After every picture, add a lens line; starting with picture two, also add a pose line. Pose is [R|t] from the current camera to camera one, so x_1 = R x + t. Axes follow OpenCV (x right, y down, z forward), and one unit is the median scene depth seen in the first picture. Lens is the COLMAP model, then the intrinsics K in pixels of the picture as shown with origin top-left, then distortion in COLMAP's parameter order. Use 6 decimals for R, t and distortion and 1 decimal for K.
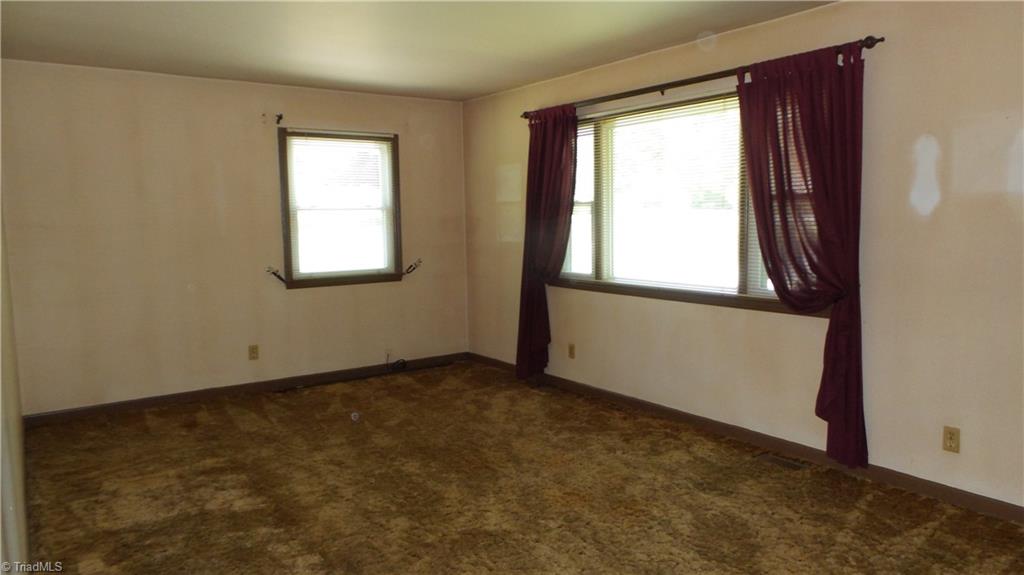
lens RADIAL K [[708.5, 0, 517.7], [0, 708.5, 292.3], [0, 0, 1]] dist [0.001539, -0.000617]
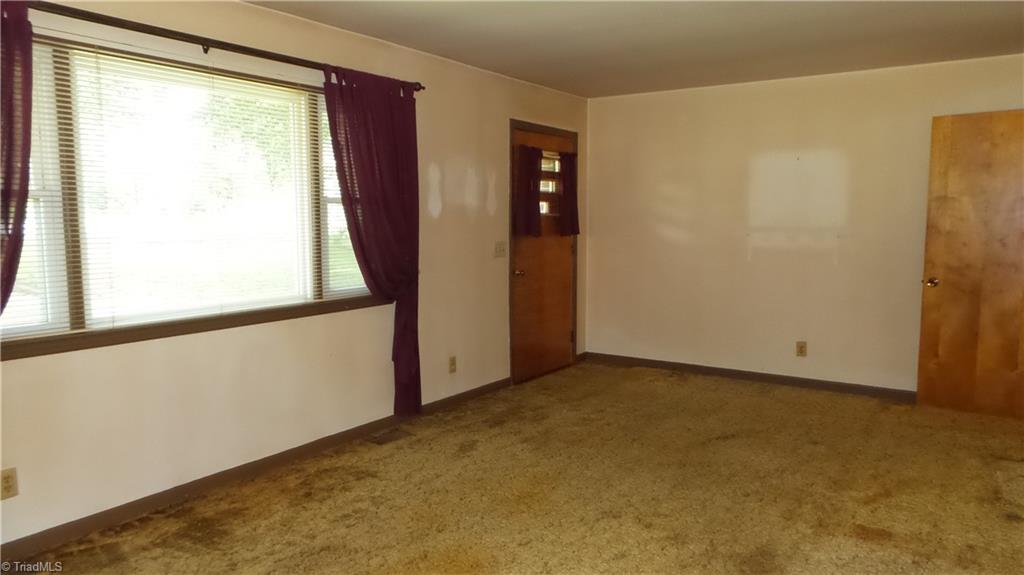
lens RADIAL K [[708.5, 0, 517.7], [0, 708.5, 292.3], [0, 0, 1]] dist [0.001539, -0.000617]
pose [[-0.345290, -0.079016, 0.935164, -0.707978], [0.112697, 0.985748, 0.124901, -0.101641], [-0.931705, 0.148517, -0.331464, 1.124021]]
